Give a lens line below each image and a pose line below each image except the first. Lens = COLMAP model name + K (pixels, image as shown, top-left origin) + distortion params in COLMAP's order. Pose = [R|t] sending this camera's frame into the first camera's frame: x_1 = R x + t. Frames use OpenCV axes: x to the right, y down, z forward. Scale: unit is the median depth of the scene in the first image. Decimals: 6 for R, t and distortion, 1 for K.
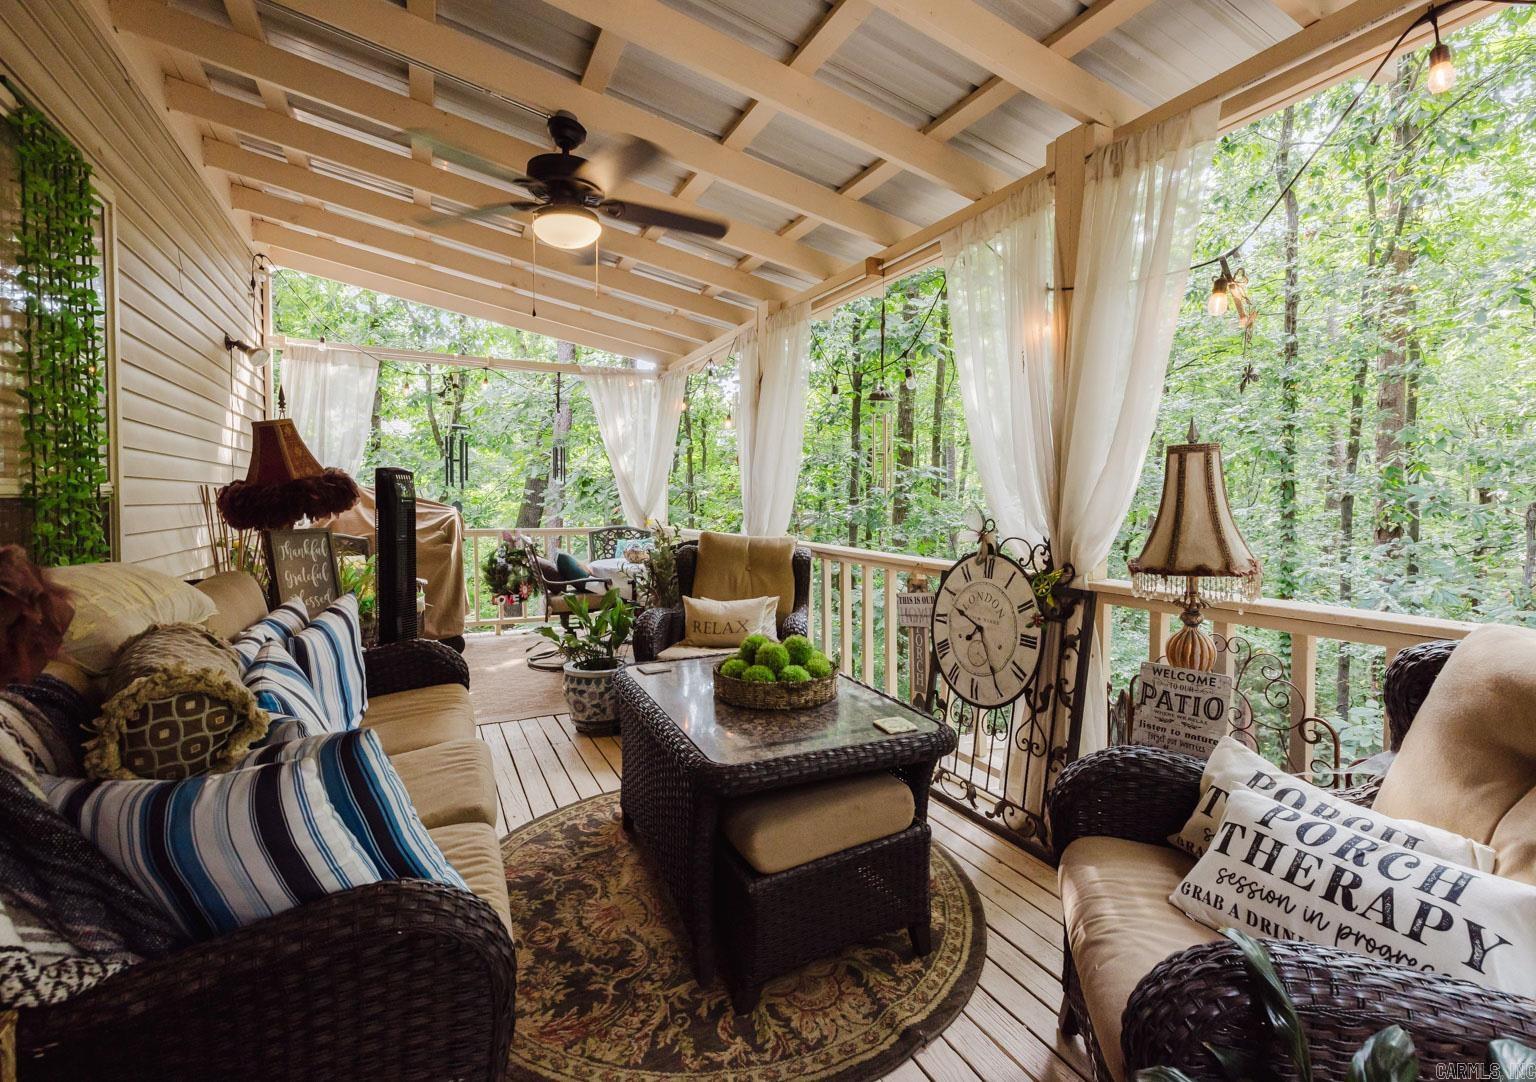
lens RADIAL K [[685.7, 0, 765.5], [0, 685.7, 525.1], [0, 0, 1]] dist [0.001025, 0.000032]
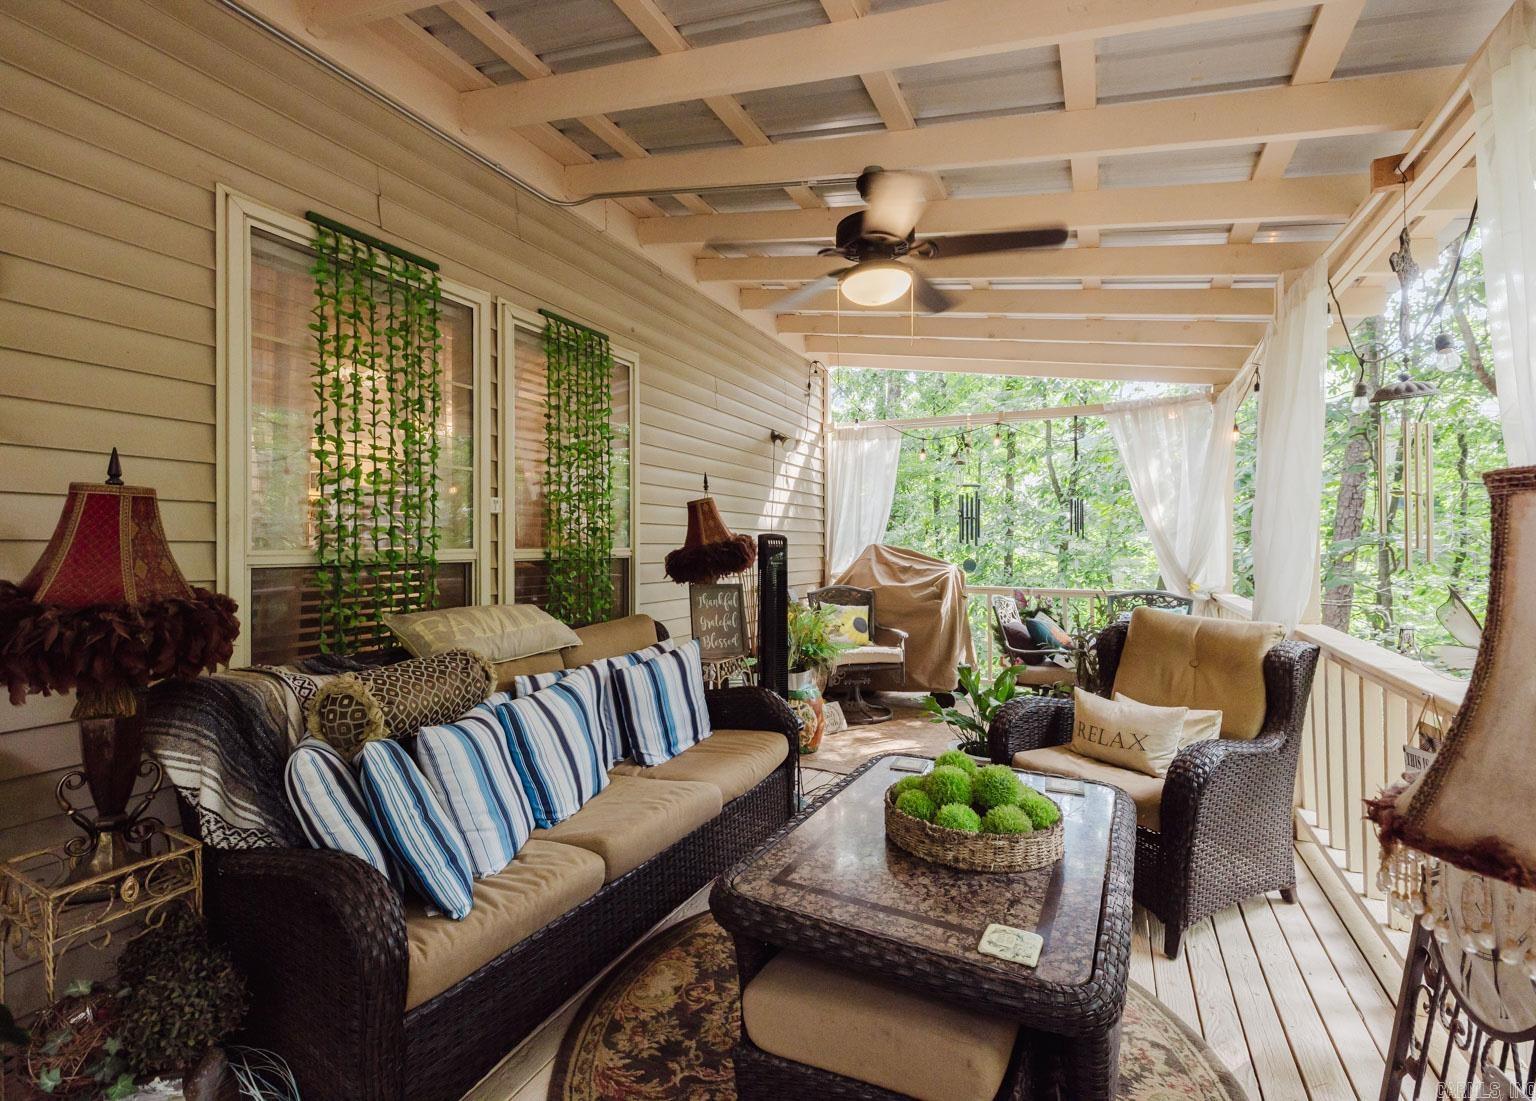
lens RADIAL K [[695.6, 0, 768.0], [0, 695.6, 550.5], [0, 0, 1]] dist [0.001413, 0.000290]
pose [[0.604237, 0.005719, -0.796784, 0.411623], [-0.034054, 0.999246, -0.018652, -0.036849], [0.796077, 0.038404, 0.603976, 0.308776]]
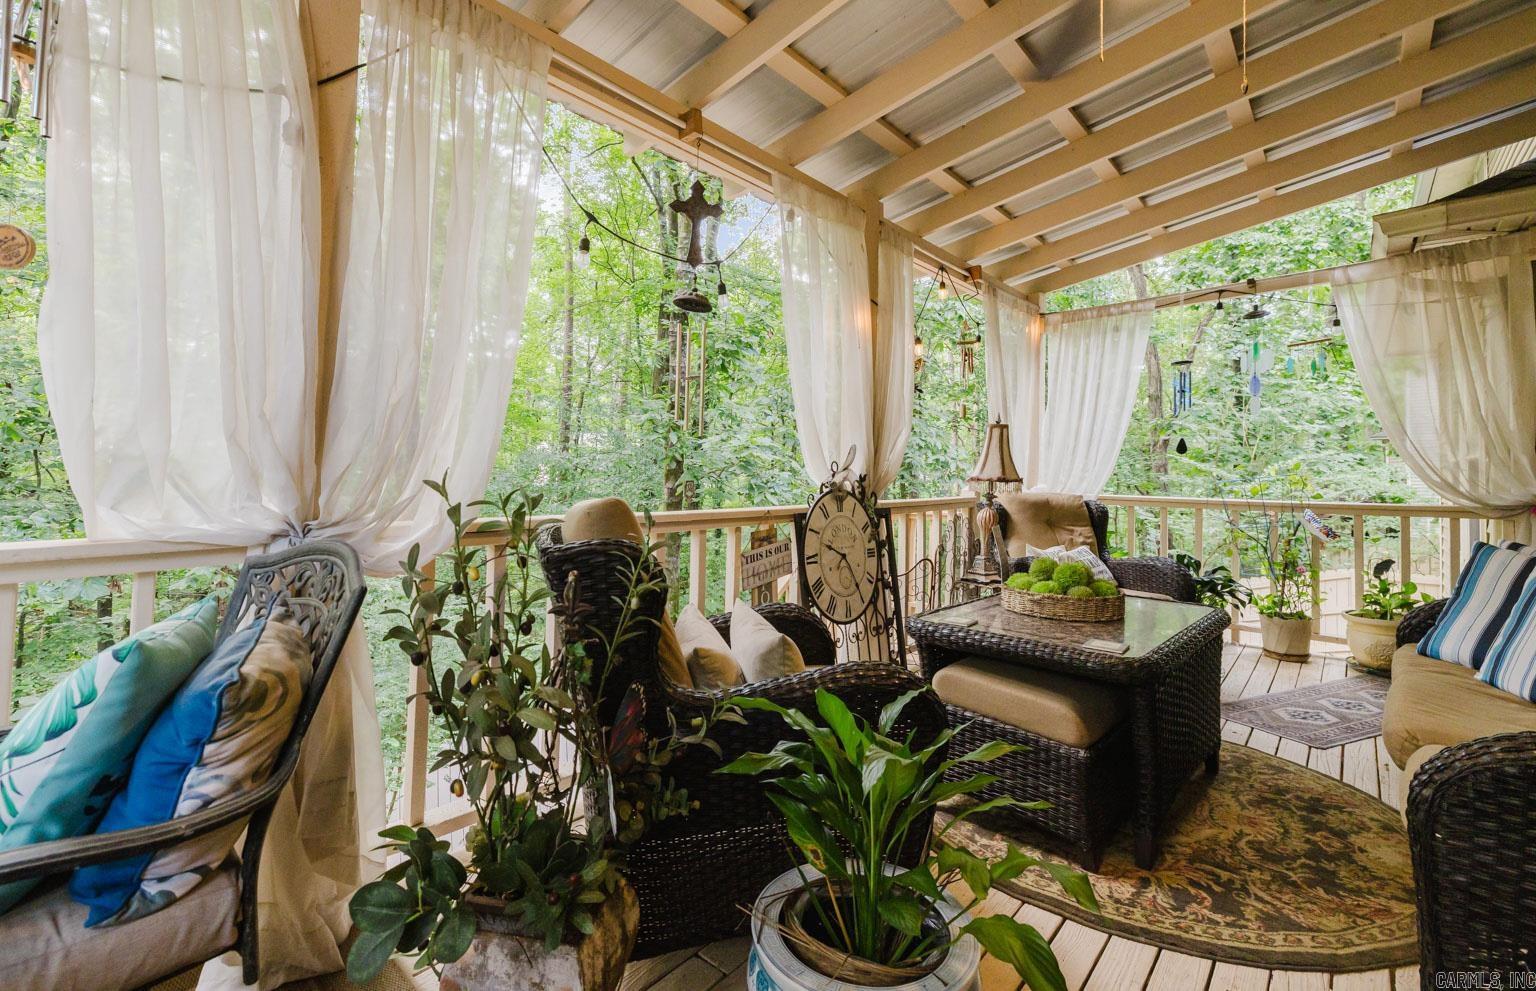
lens RADIAL K [[653.1, 0, 766.2], [0, 653.1, 456.6], [0, 0, 1]] dist [0.000970, 0.000035]
pose [[-0.360475, 0.013714, 0.932668, -0.700852], [0.027796, 0.999606, -0.003955, -0.017312], [-0.932355, 0.024499, -0.360714, 1.578825]]
